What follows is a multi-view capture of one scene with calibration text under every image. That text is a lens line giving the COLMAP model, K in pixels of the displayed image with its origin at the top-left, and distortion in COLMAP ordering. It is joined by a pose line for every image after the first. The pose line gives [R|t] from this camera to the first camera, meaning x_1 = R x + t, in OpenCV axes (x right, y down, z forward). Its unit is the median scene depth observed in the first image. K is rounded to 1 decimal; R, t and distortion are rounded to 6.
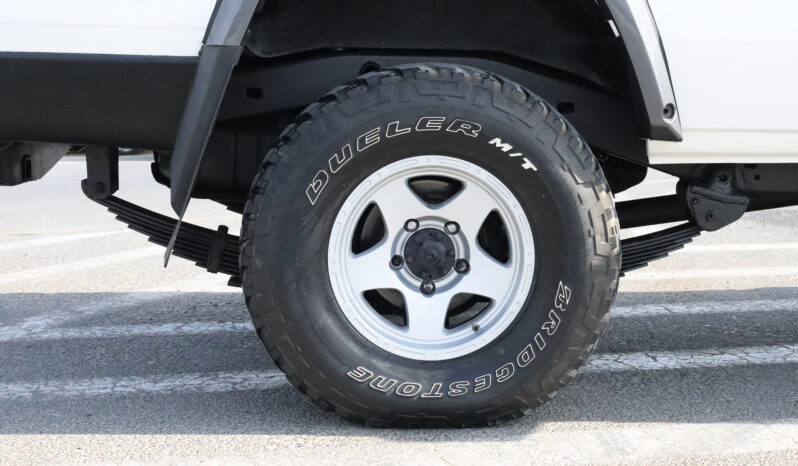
lens RADIAL K [[1137.3, 0, 400.9], [0, 1137.3, 233.1], [0, 0, 1]] dist [0.016811, 0.000000]
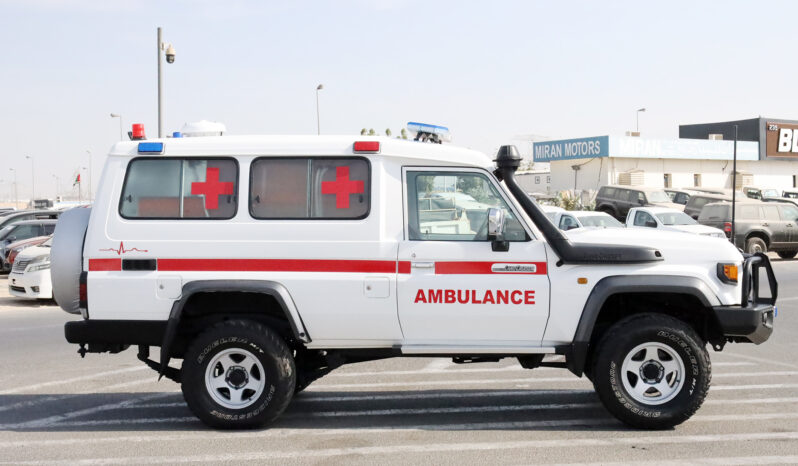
lens RADIAL K [[1137.3, 0, 397.6], [0, 1137.3, 232.5], [0, 0, 1]] dist [0.016811, 0.000000]
pose [[0.995418, -0.012911, -0.094746, 0.818753], [0.003226, 0.994813, -0.101667, -0.062672], [0.095567, 0.100896, 0.990296, -2.313178]]
